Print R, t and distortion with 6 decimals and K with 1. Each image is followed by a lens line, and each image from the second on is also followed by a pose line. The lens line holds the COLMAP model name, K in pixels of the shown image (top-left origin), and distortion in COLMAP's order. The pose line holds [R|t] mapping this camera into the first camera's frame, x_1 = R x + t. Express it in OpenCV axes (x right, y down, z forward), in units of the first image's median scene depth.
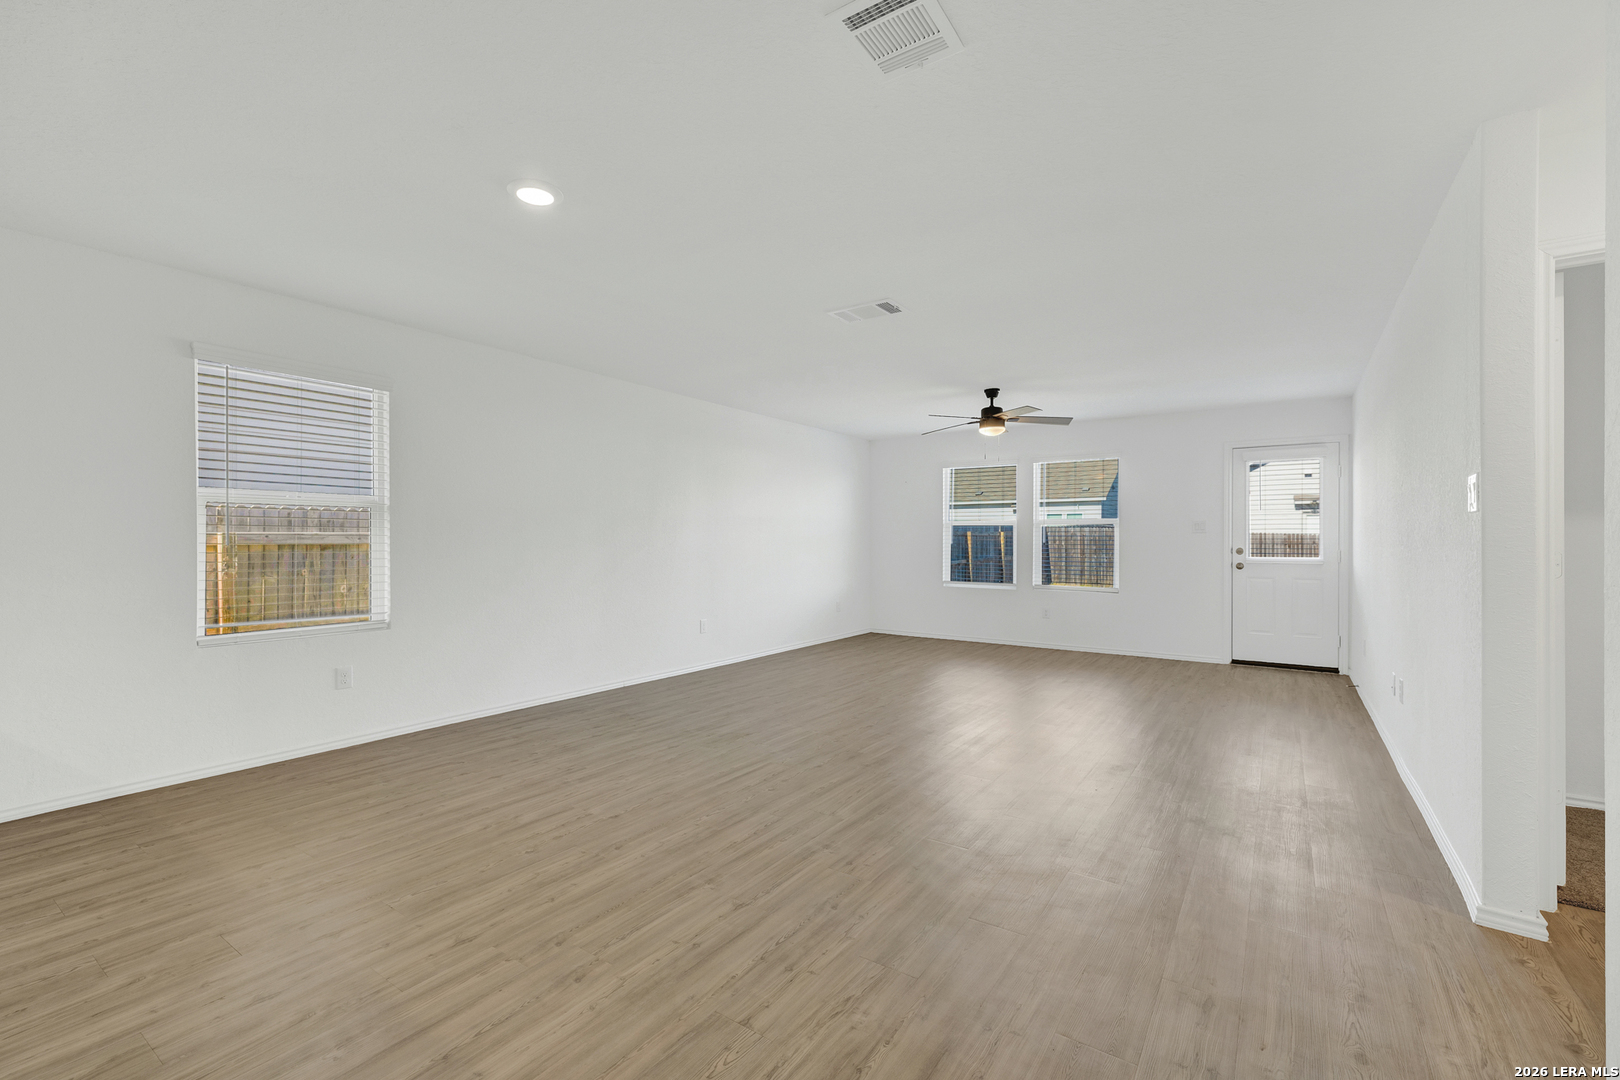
lens RADIAL K [[704.8, 0, 802.0], [0, 704.8, 533.7], [0, 0, 1]] dist [-0.001424, 0.002444]
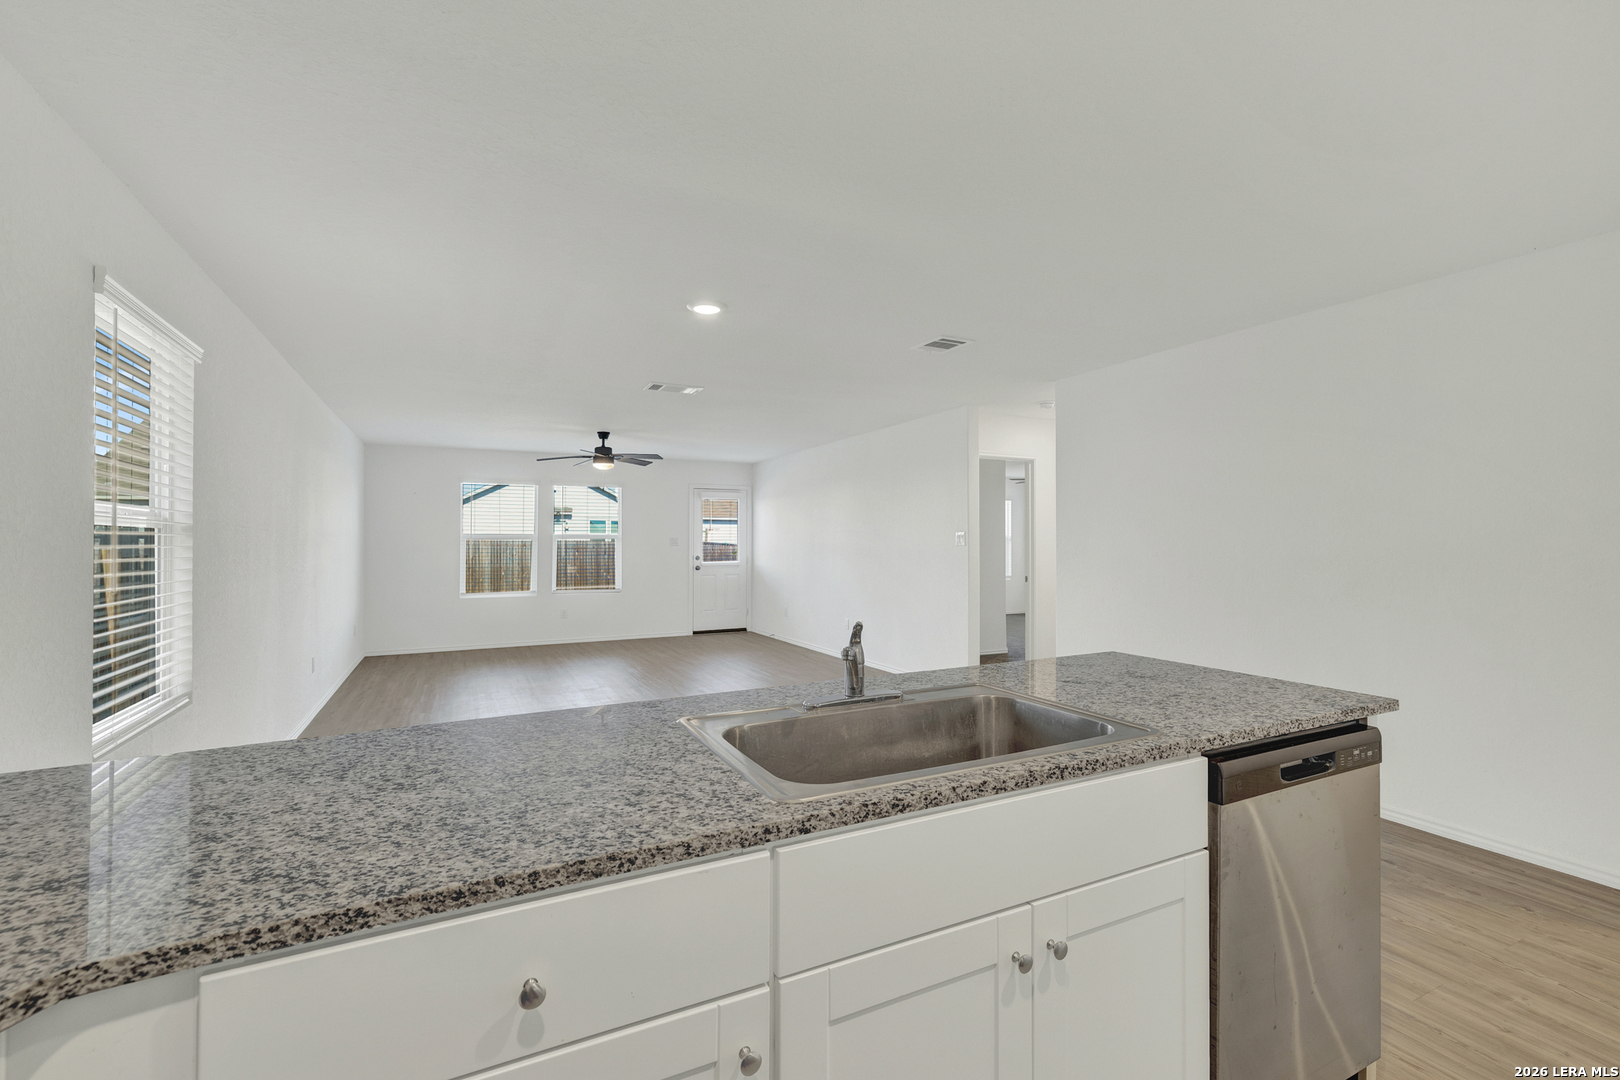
lens RADIAL K [[704.8, 0, 819.5], [0, 704.8, 527.5], [0, 0, 1]] dist [-0.001424, 0.002444]
pose [[0.472111, 0.015116, 0.881409, -0.866267], [-0.003699, 0.999878, -0.015166, -0.027640], [-0.881531, 0.003900, 0.472110, 0.106733]]
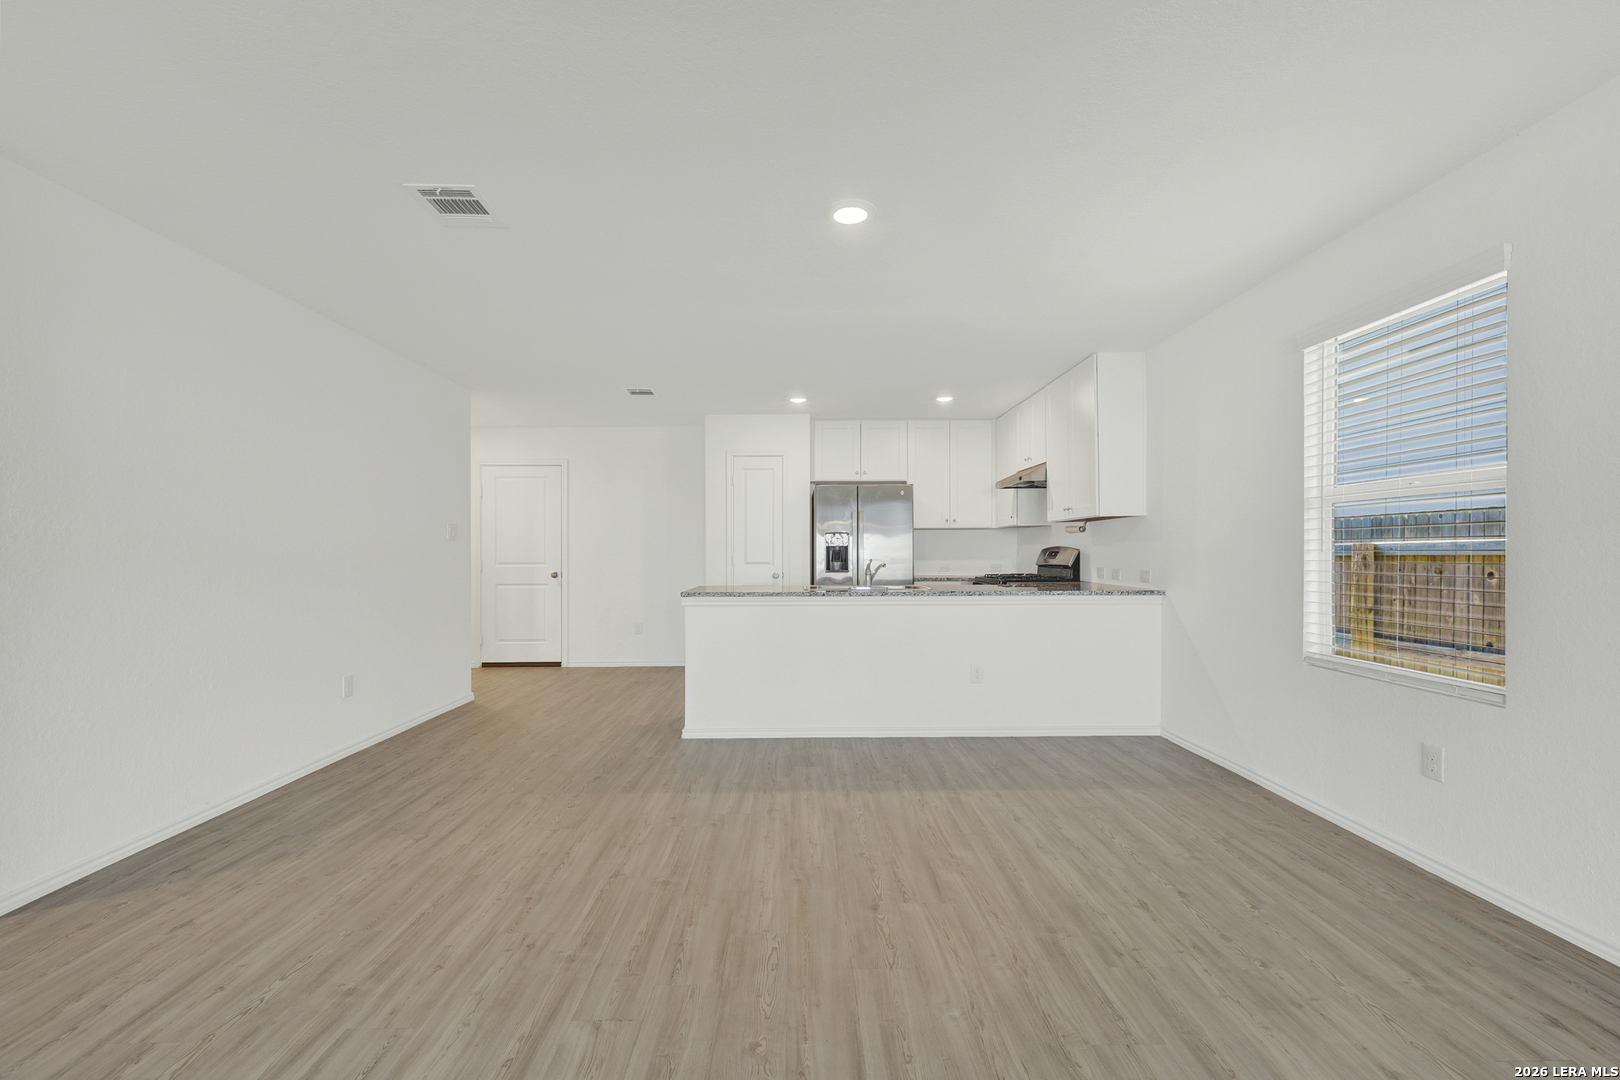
lens RADIAL K [[704.8, 0, 798.4], [0, 704.8, 555.0], [0, 0, 1]] dist [-0.001424, 0.002444]
pose [[-0.820115, 0.003865, -0.572186, 0.160983], [0.007837, 0.999959, -0.004477, 0.015209], [0.572145, -0.008156, -0.820112, 1.074497]]
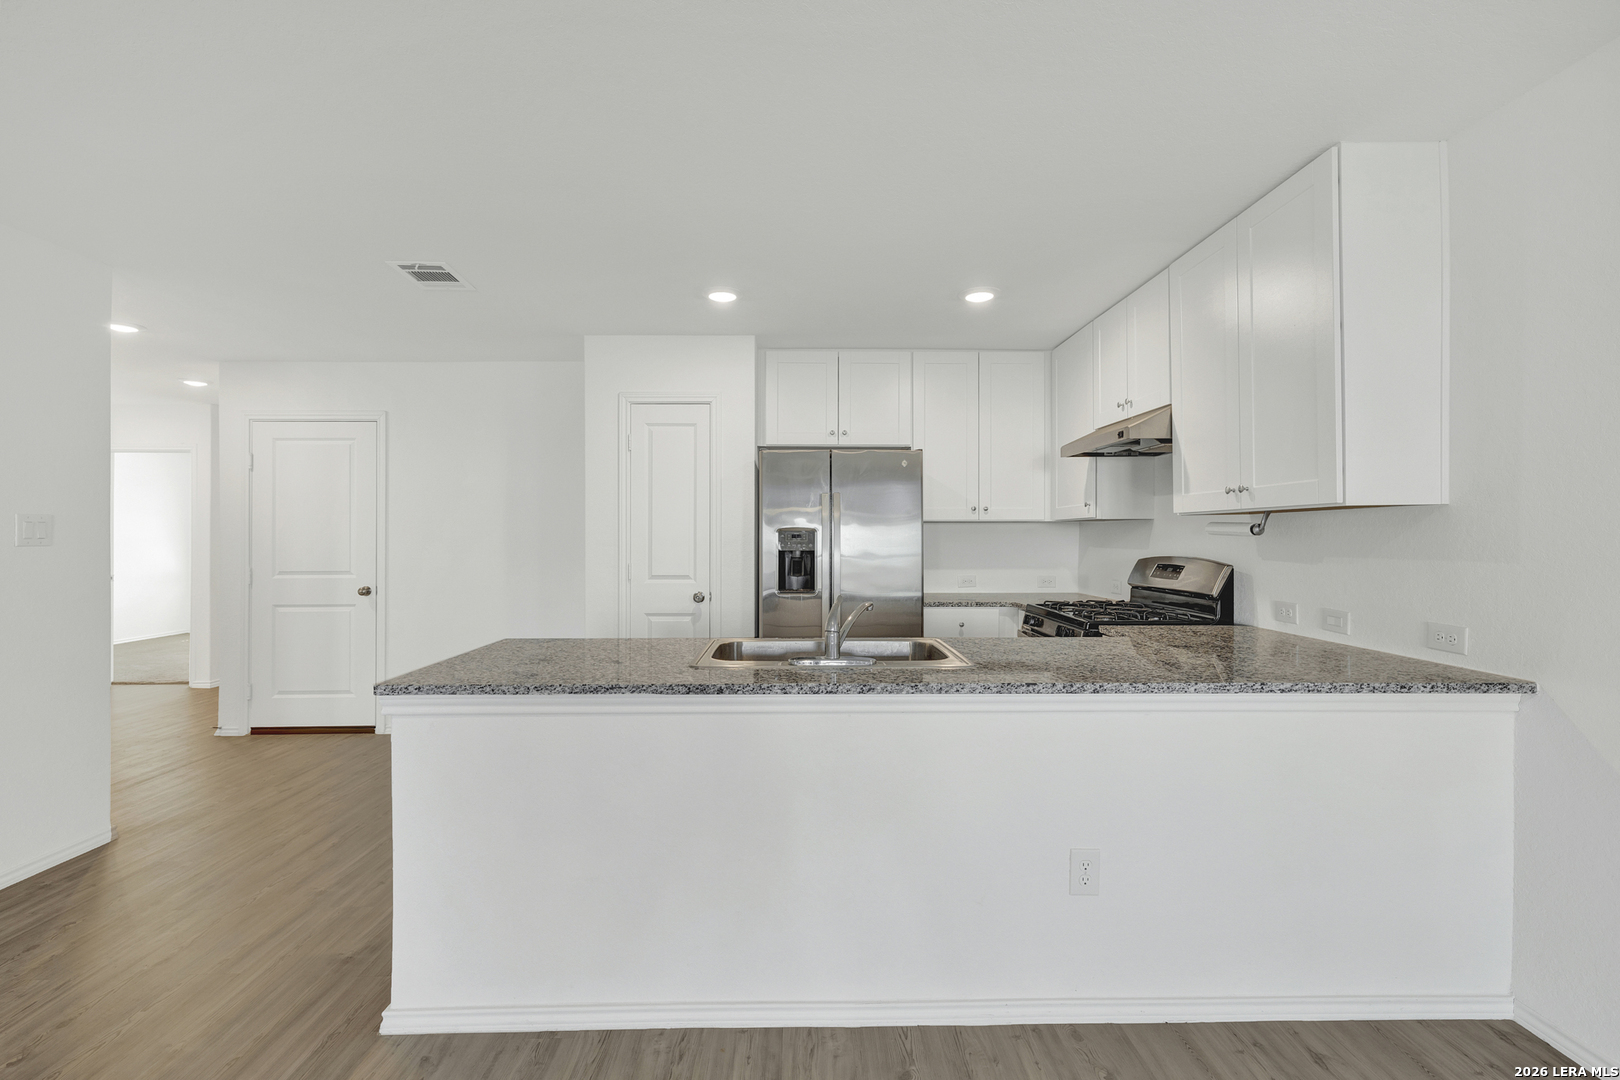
lens RADIAL K [[704.8, 0, 803.1], [0, 704.8, 538.7], [0, 0, 1]] dist [-0.001424, 0.002444]
pose [[-0.814649, -0.000476, -0.579955, -0.228099], [0.004546, 0.999964, -0.007206, -0.017762], [0.579937, -0.008507, -0.814617, 0.653880]]
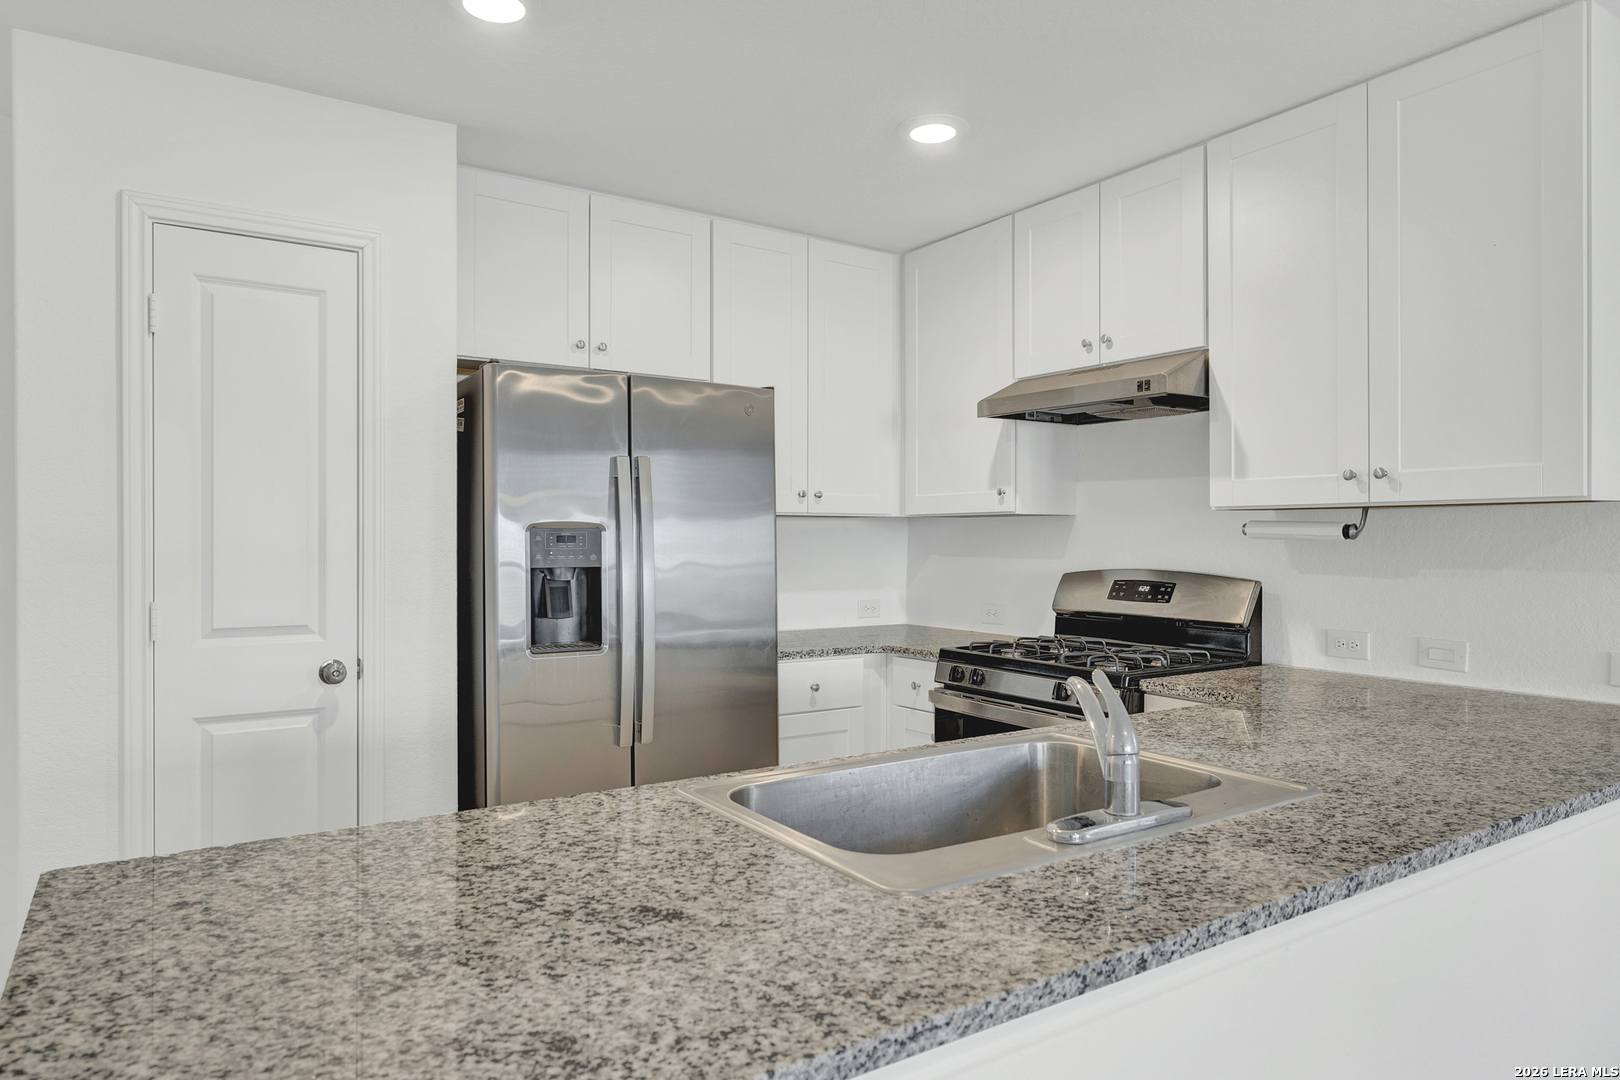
lens RADIAL K [[1004.9, 0, 808.7], [0, 1004.9, 547.3], [0, 0, 1]] dist [0.000091, -0.001090]
pose [[-0.375269, 0.004523, -0.926905, -0.202342], [0.007025, 0.999973, 0.002035, -0.022178], [0.926889, -0.005748, -0.375291, 0.316332]]
